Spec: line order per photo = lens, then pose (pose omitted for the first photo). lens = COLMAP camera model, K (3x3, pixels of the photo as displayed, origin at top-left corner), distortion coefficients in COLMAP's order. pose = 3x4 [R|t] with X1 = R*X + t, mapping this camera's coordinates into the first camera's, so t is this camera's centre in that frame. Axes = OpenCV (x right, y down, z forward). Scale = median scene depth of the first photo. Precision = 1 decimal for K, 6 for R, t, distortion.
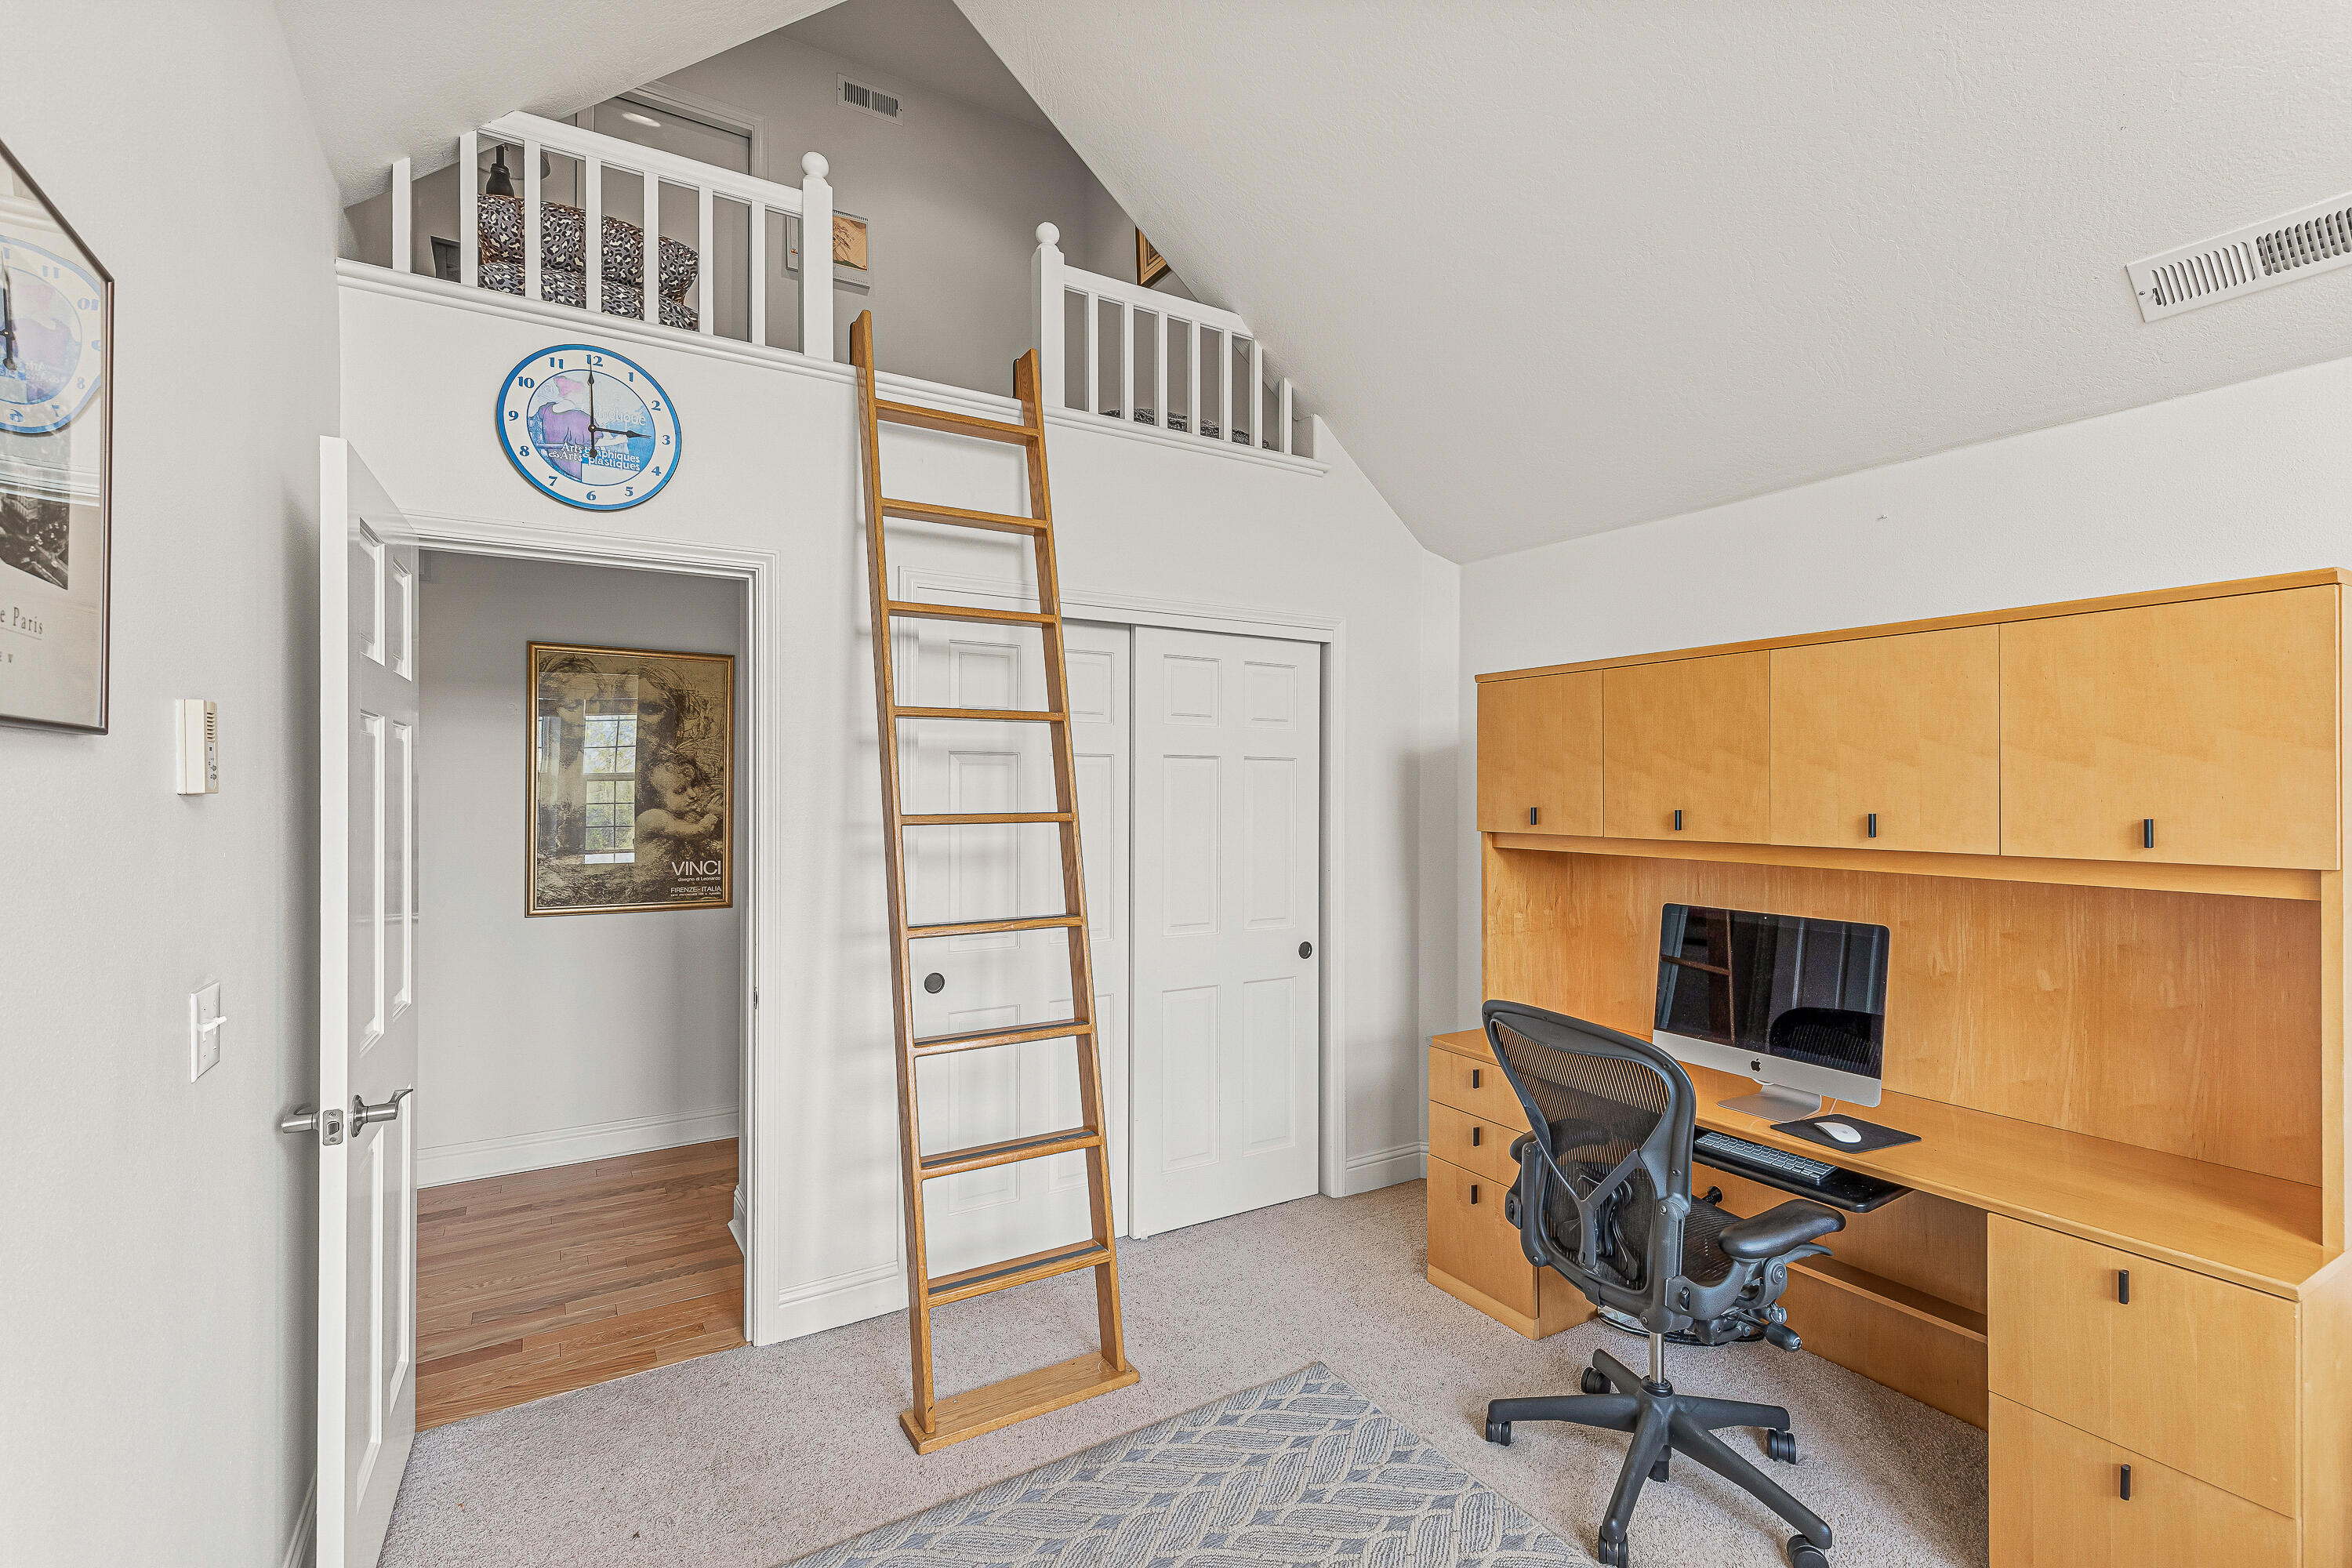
lens RADIAL K [[1064.6, 0, 1189.0], [0, 1064.6, 782.5], [0, 0, 1]] dist [0.002467, -0.000292]
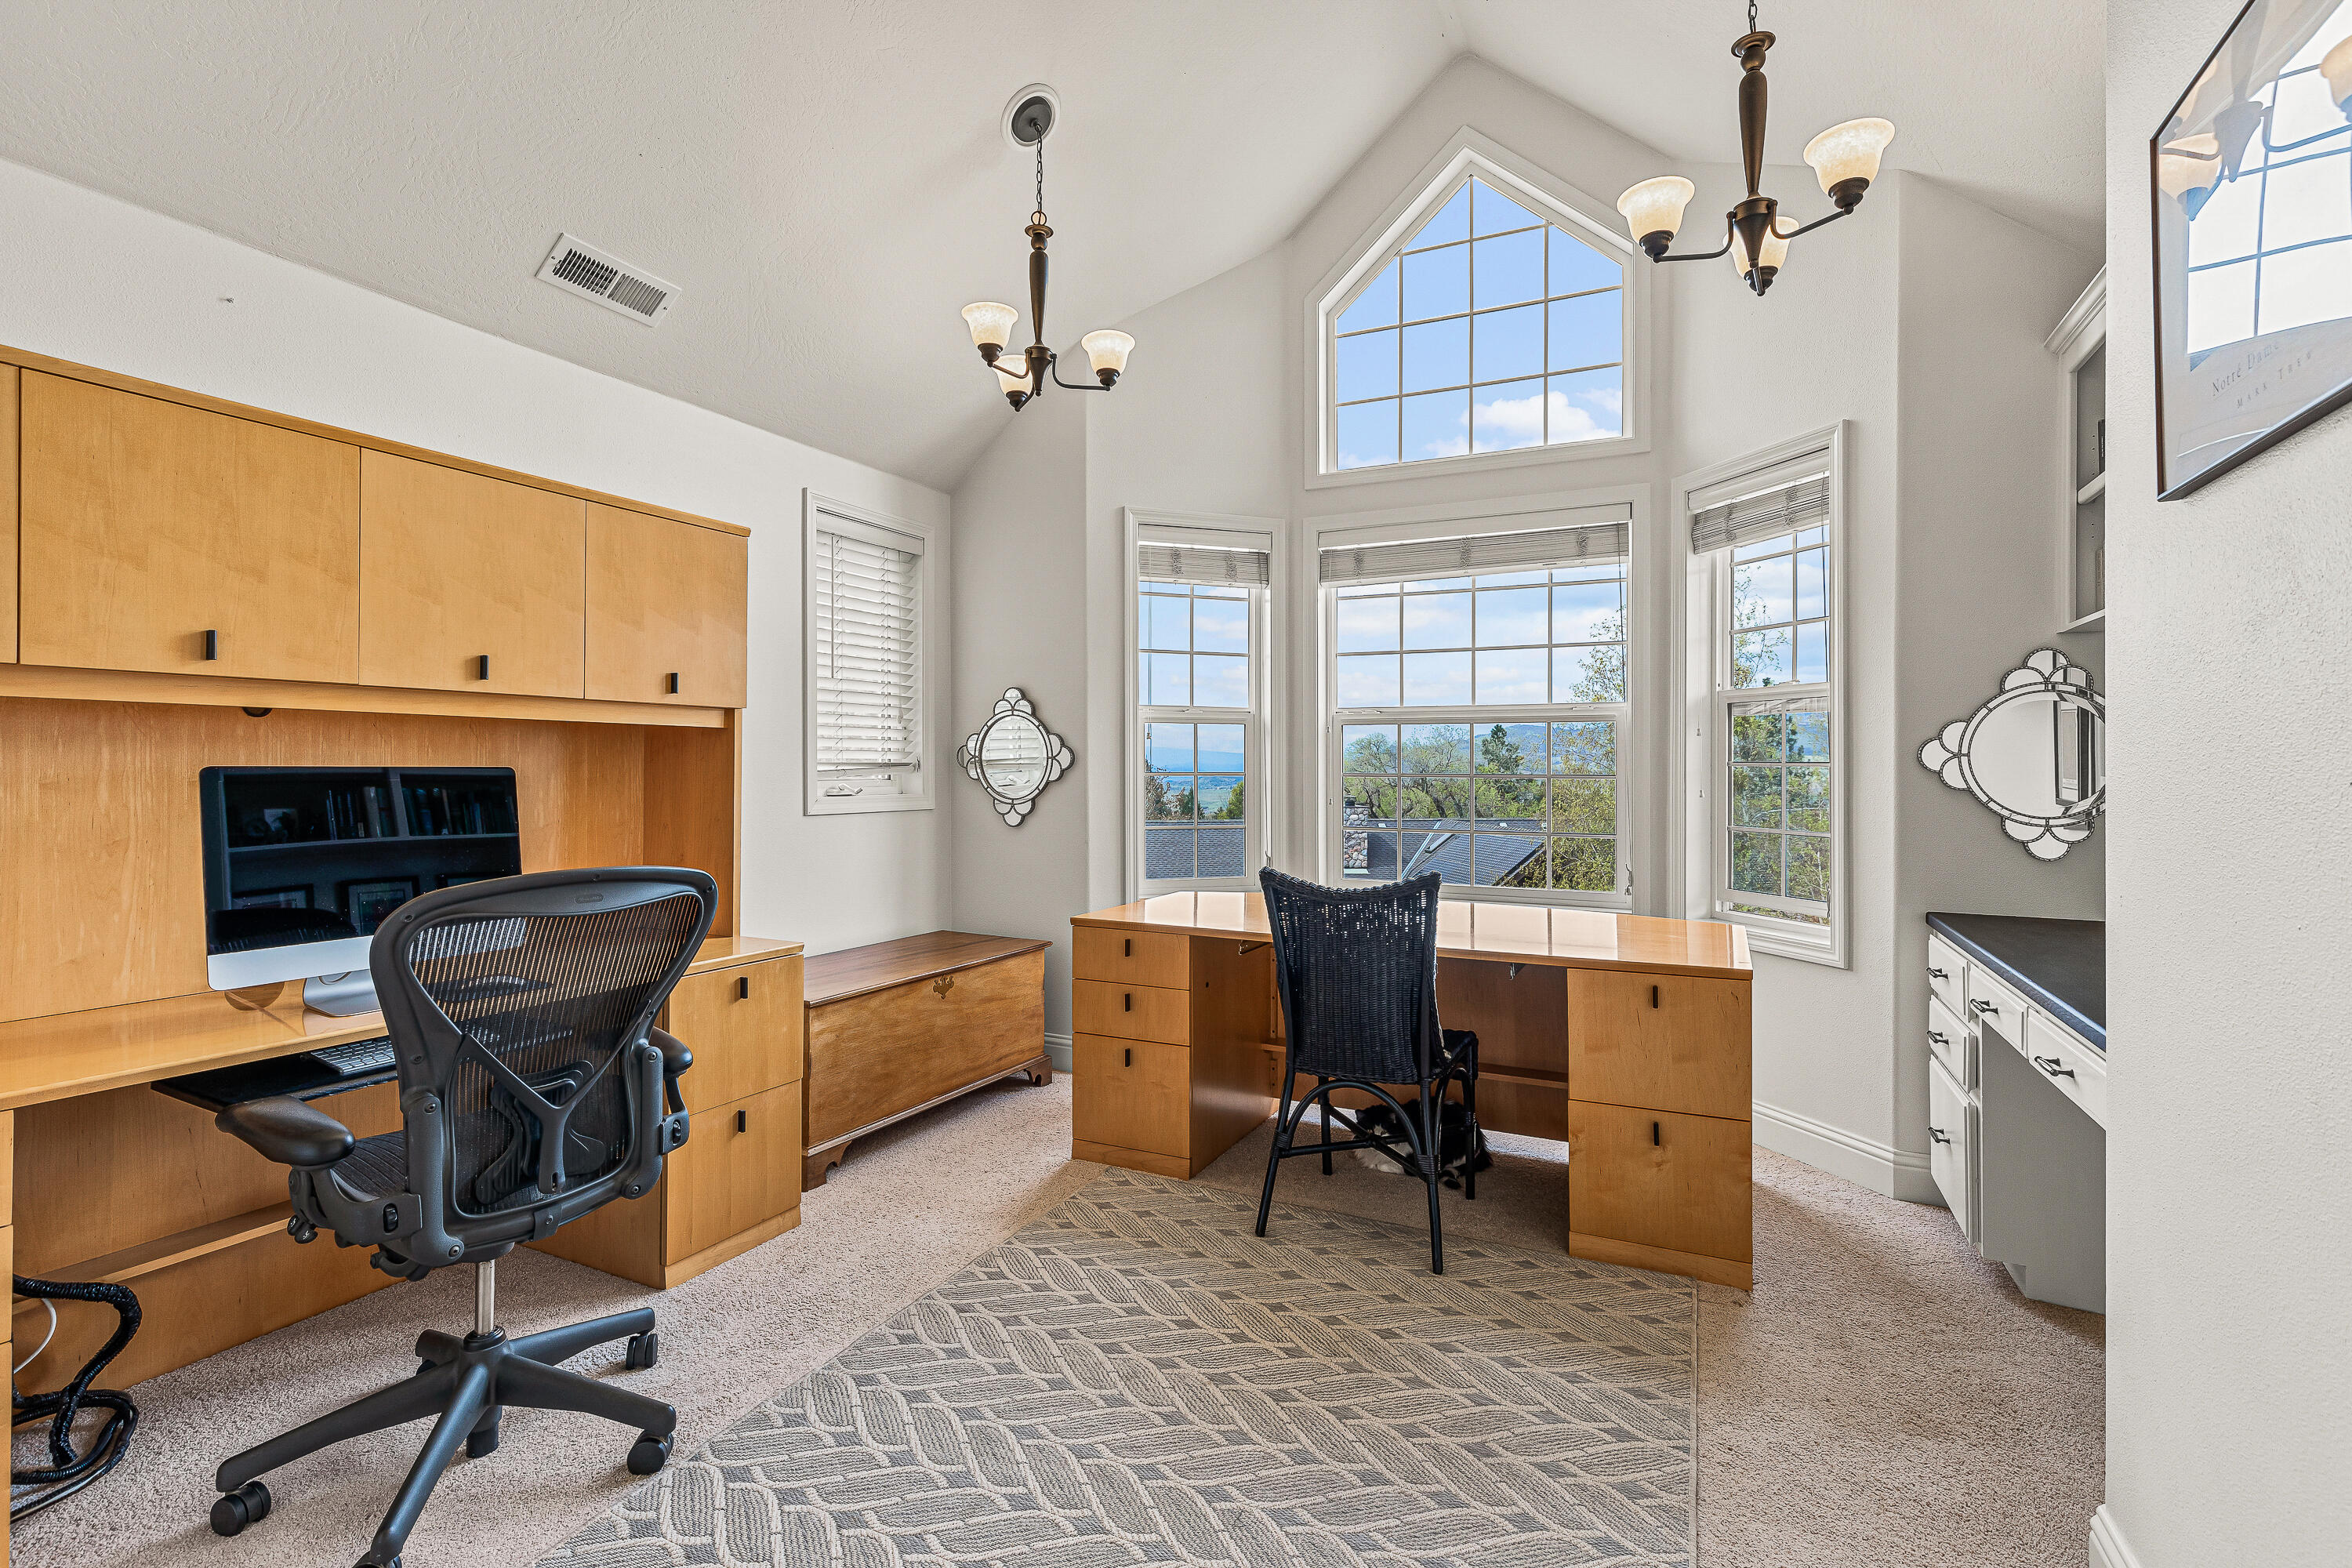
lens RADIAL K [[1064.6, 0, 1189.0], [0, 1064.6, 782.5], [0, 0, 1]] dist [0.002467, -0.000292]
pose [[-0.462039, -0.113808, 0.879527, -0.494499], [-0.112305, 0.991256, 0.069268, 0.005004], [-0.879720, -0.066771, -0.470780, 0.861042]]
